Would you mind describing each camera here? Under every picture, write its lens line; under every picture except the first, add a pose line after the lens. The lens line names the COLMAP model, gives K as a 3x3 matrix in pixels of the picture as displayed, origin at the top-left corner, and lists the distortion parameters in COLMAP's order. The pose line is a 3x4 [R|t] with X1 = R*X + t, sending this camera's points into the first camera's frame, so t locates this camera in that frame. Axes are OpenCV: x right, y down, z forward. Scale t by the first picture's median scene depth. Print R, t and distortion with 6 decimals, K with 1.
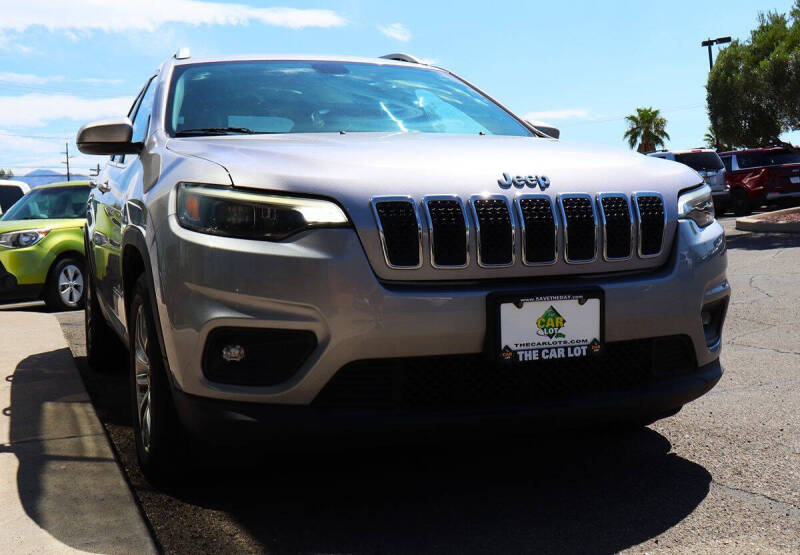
lens RADIAL K [[990.7, 0, 406.7], [0, 990.7, 253.6], [0, 0, 1]] dist [-0.127312, 0.000000]
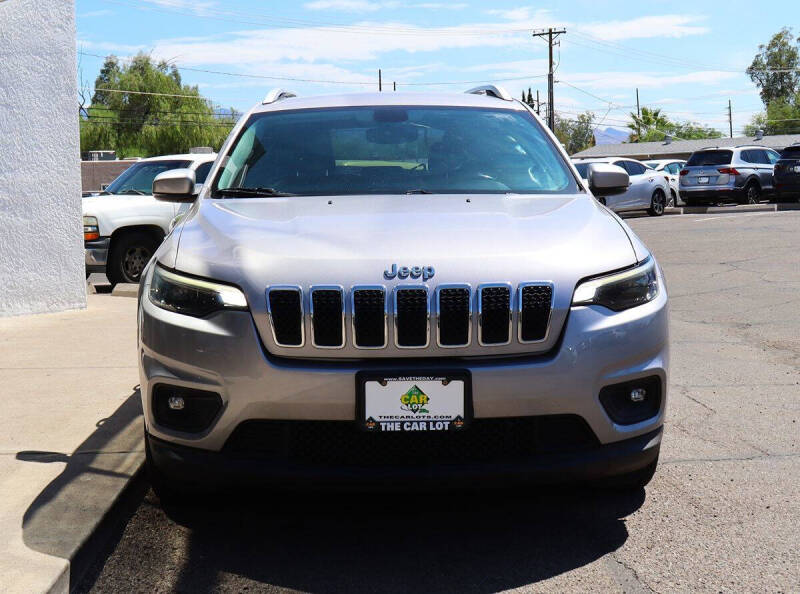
lens RADIAL K [[1184.5, 0, 396.2], [0, 1184.5, 295.7], [0, 0, 1]] dist [-0.125228, 0.000000]
pose [[0.943573, 0.045809, -0.327982, 0.565086], [-0.022564, 0.996978, 0.074331, -0.150693], [0.330396, -0.062736, 0.941755, -0.293103]]
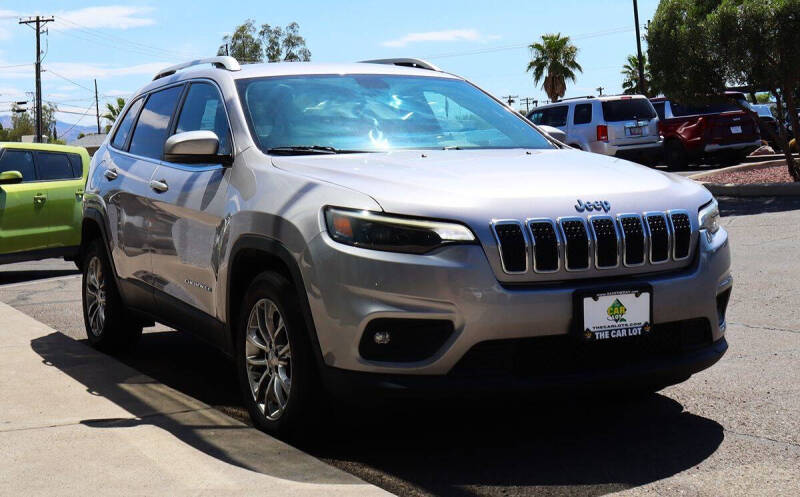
lens RADIAL K [[1218.3, 0, 370.3], [0, 1218.3, 169.3], [0, 0, 1]] dist [-0.118632, 0.000000]
pose [[0.995686, -0.002146, 0.092760, -0.344721], [0.005017, 0.999515, -0.030731, -0.075384], [-0.092649, 0.031063, 0.995214, -0.635037]]
